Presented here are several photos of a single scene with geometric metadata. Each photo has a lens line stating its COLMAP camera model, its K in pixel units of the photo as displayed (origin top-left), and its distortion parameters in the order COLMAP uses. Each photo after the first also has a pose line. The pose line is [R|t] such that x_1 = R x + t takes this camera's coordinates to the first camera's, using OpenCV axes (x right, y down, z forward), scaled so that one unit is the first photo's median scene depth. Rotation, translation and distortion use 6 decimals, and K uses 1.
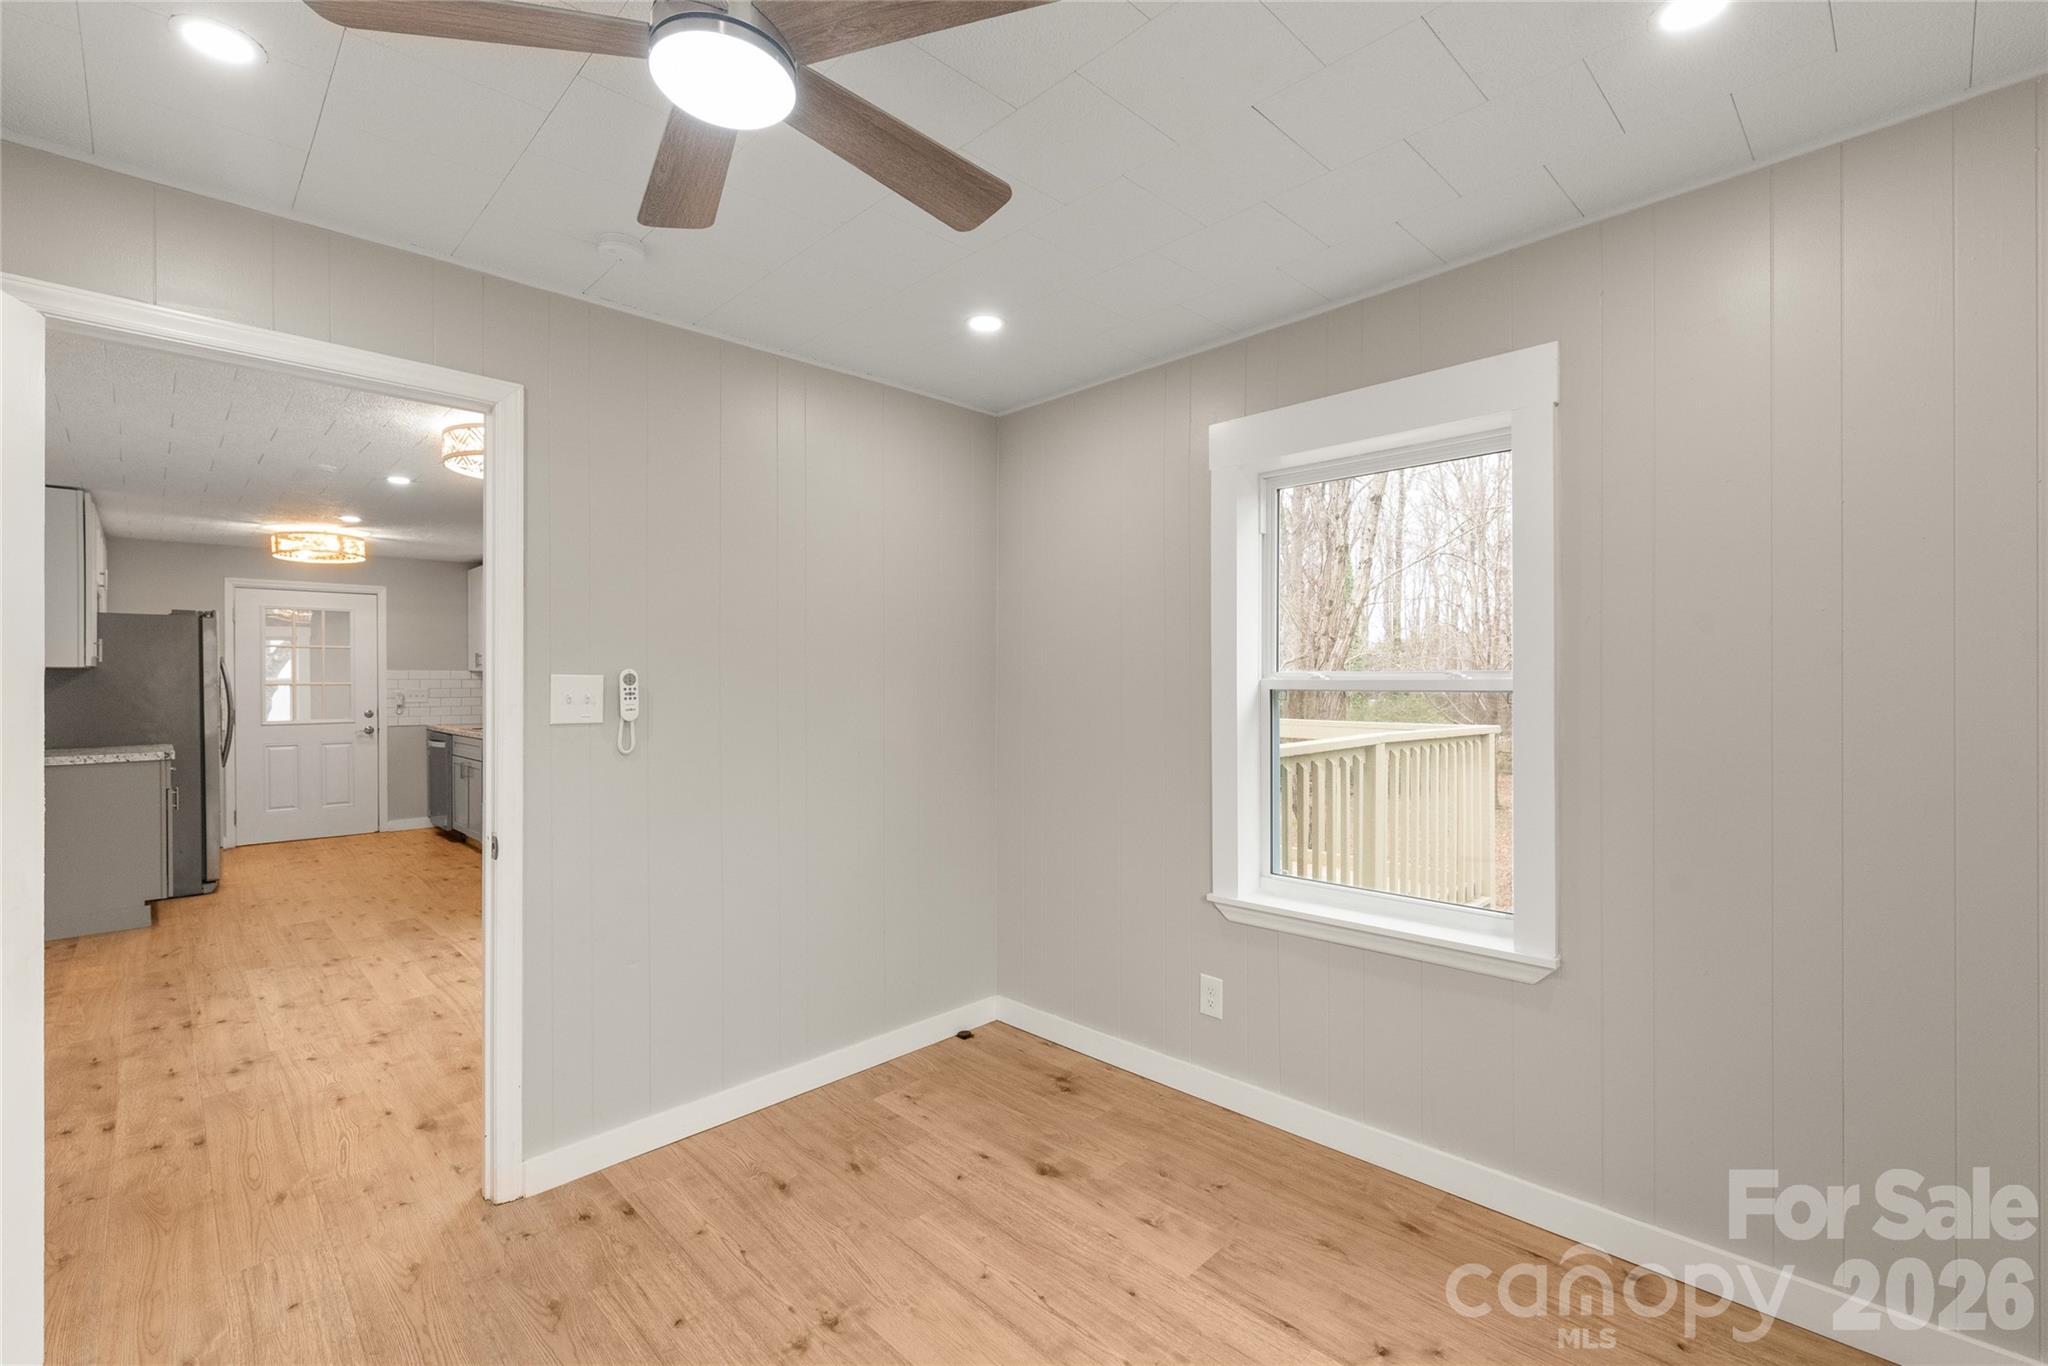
lens RADIAL K [[888.9, 0, 1022.5], [0, 888.9, 687.8], [0, 0, 1]] dist [0.000246, 0.000116]
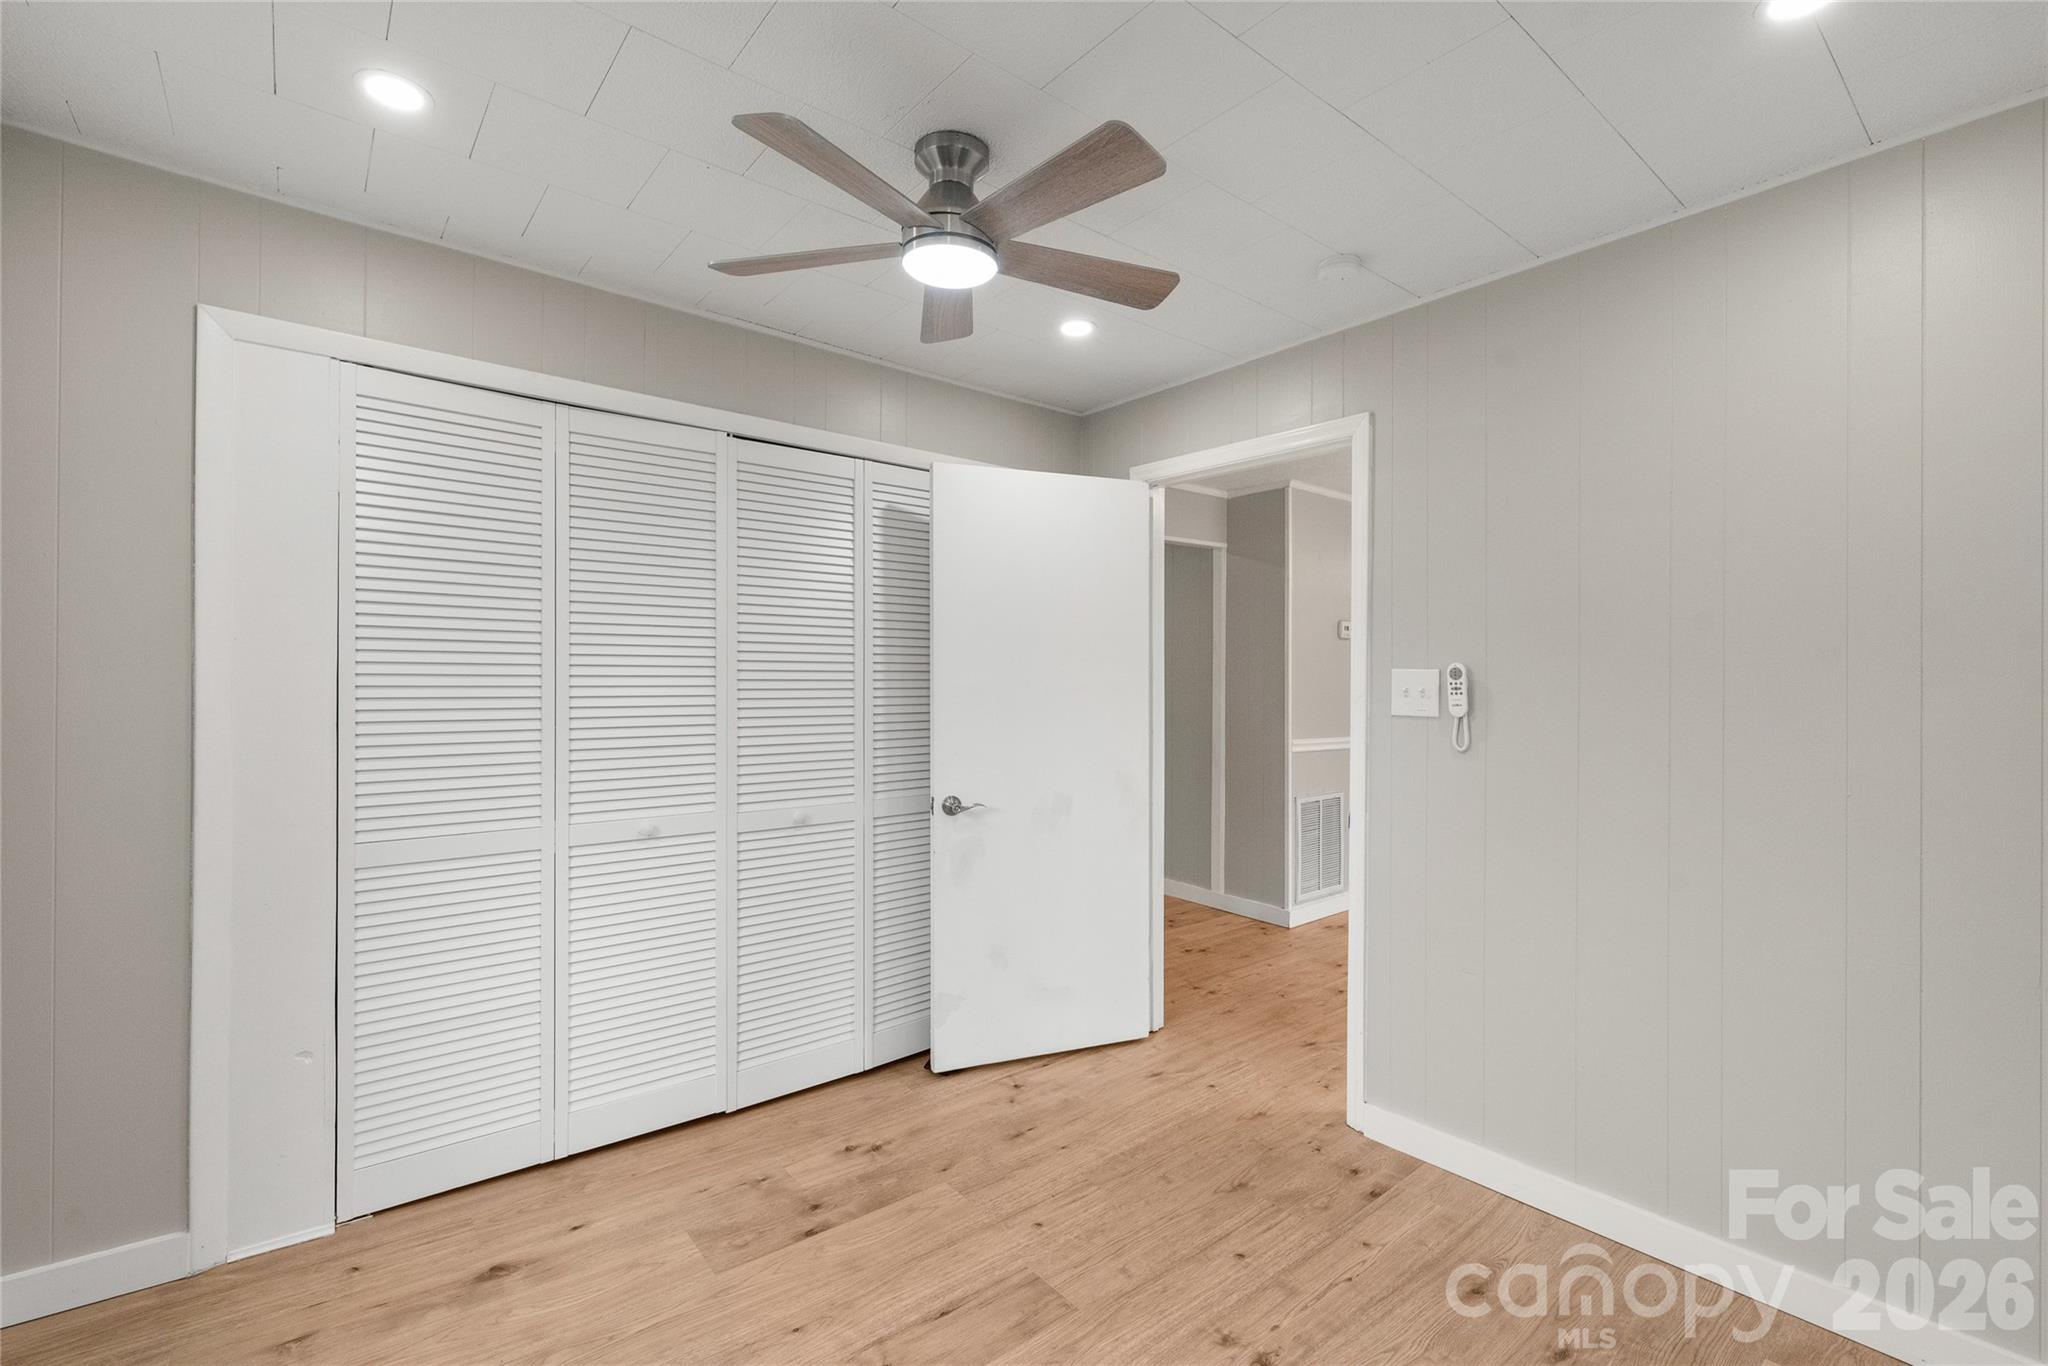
lens RADIAL K [[888.9, 0, 1025.2], [0, 888.9, 683.8], [0, 0, 1]] dist [0.000246, 0.000116]
pose [[-0.096133, 0.005938, -0.995351, 0.626265], [-0.000538, 0.999982, 0.006018, -0.004217], [0.995368, 0.001114, -0.096129, 0.712869]]
